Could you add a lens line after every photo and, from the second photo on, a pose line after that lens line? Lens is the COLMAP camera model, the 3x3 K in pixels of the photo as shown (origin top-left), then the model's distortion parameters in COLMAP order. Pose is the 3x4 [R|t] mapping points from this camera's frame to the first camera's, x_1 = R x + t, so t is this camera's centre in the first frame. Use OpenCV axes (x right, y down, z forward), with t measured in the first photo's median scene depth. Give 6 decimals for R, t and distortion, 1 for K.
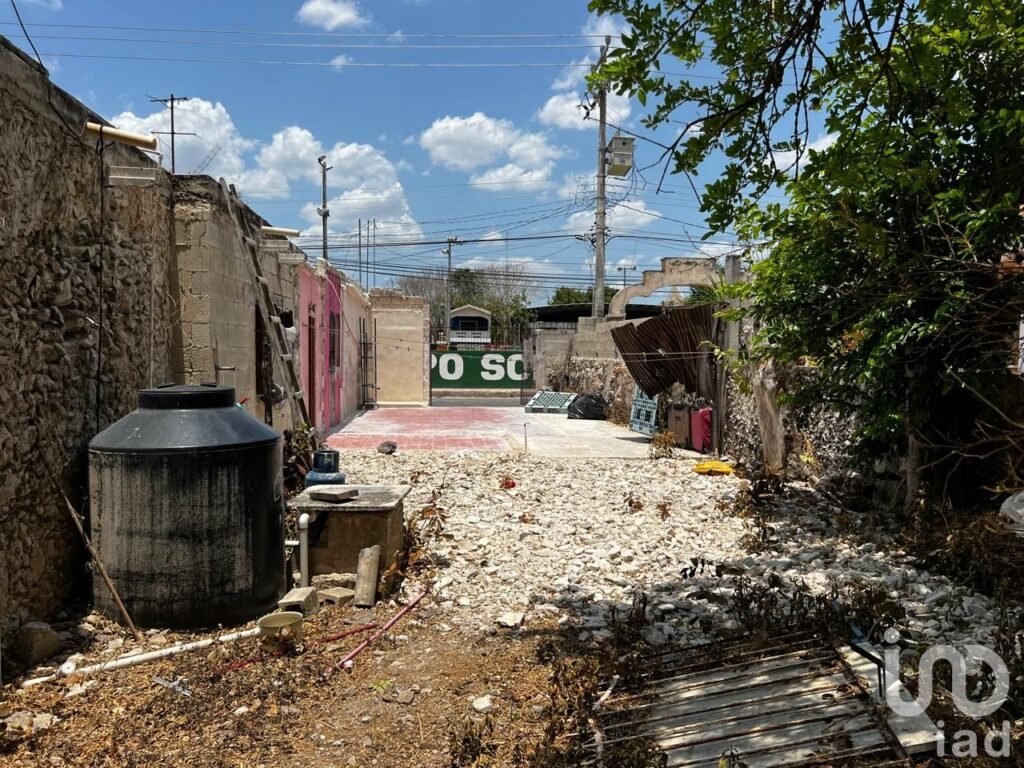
lens RADIAL K [[771.3, 0, 512.2], [0, 771.3, 384.8], [0, 0, 1]] dist [0.057417, -0.052770]
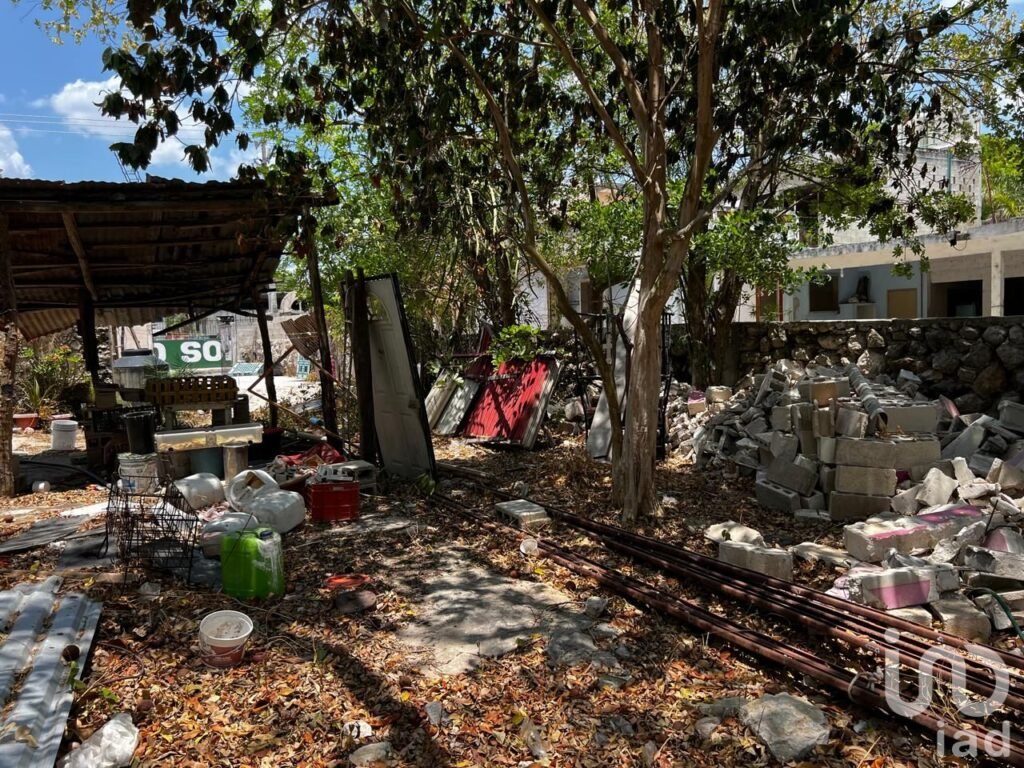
lens RADIAL K [[771.3, 0, 512.2], [0, 771.3, 384.8], [0, 0, 1]] dist [0.057417, -0.052770]
pose [[0.918891, -0.070249, 0.388206, -0.040238], [0.062193, 0.997509, 0.033293, 0.021667], [-0.389578, -0.006449, 0.920971, -0.396714]]
